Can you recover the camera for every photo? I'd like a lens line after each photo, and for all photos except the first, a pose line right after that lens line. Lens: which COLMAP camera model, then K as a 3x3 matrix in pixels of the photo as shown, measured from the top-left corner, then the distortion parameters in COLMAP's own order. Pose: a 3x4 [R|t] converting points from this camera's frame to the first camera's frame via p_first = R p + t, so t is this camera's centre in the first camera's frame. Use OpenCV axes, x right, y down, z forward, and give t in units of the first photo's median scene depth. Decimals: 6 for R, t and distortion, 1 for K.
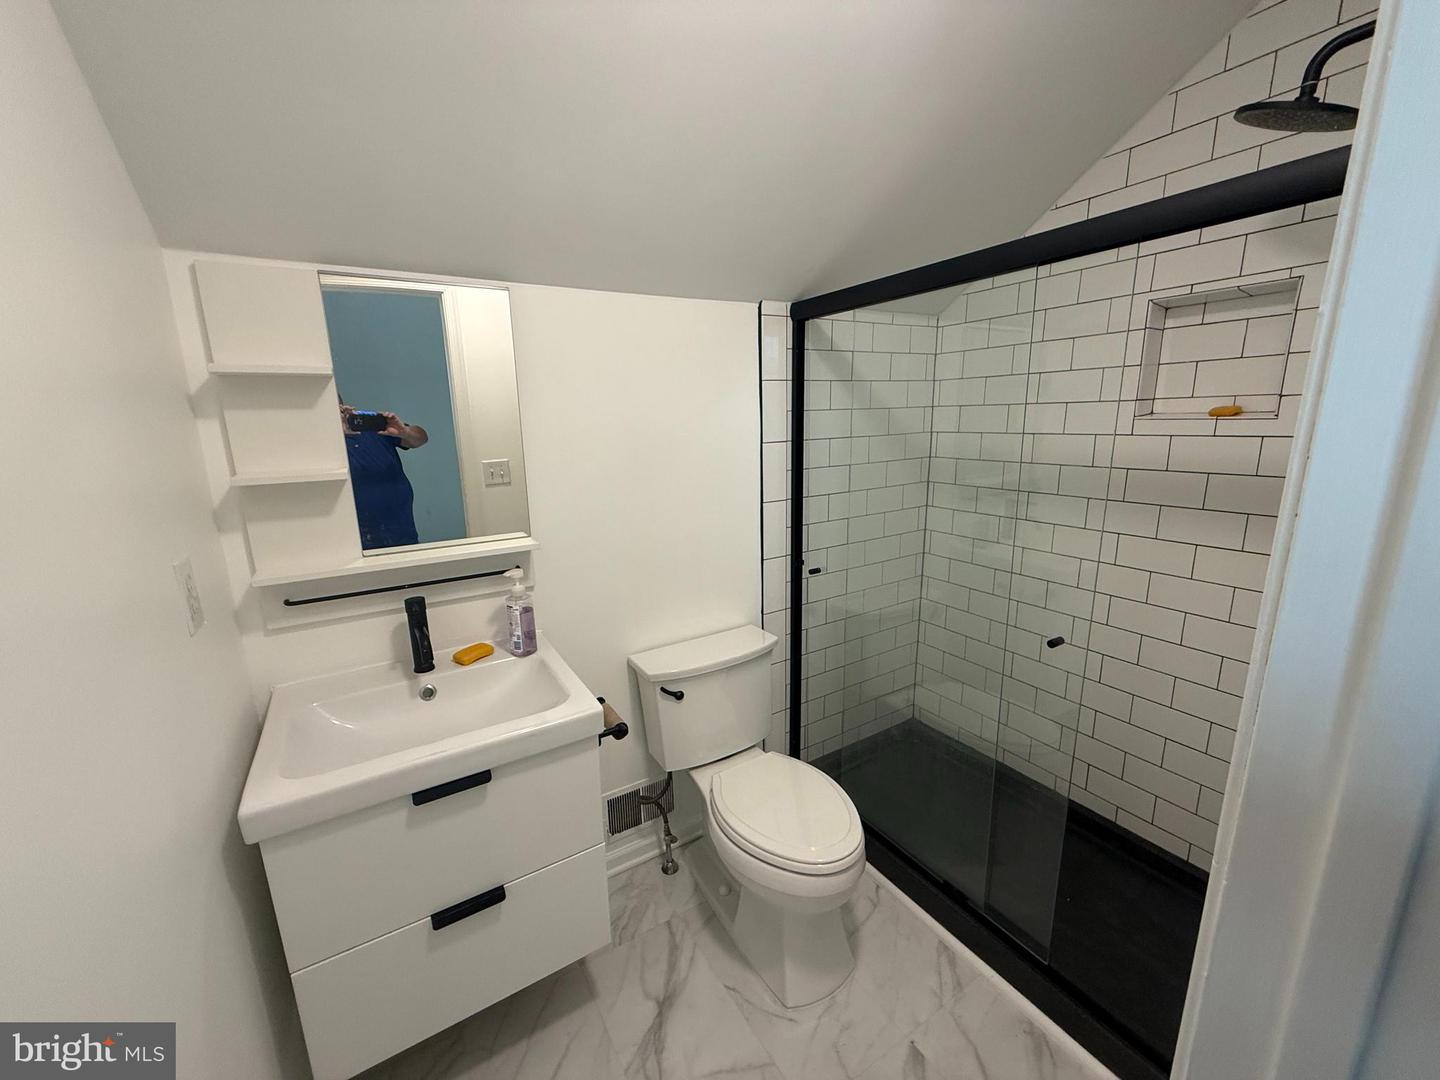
lens RADIAL K [[571.9, 0, 720.0], [0, 571.9, 540.0], [0, 0, 1]] dist [0.002410, 0.000480]
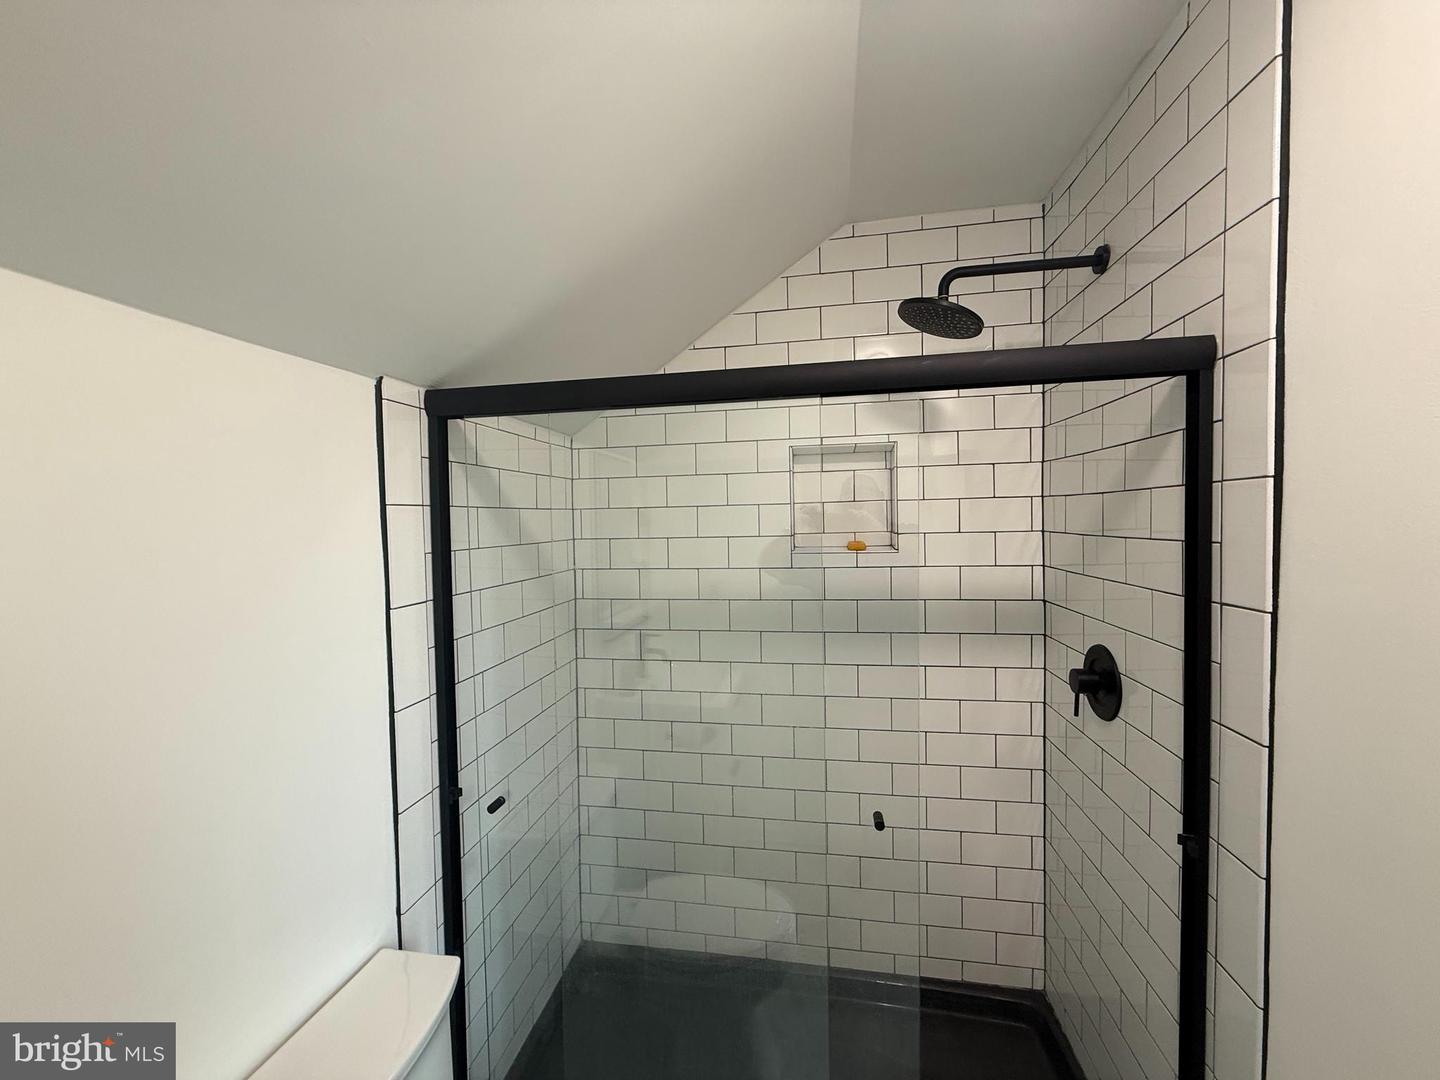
lens RADIAL K [[627.3, 0, 719.7], [0, 627.3, 561.0], [0, 0, 1]] dist [-0.001796, 0.000060]
pose [[0.677845, -0.016463, 0.735021, -0.197012], [0.161234, 0.978740, -0.126771, -0.066716], [-0.717308, 0.204441, 0.666088, 0.306786]]
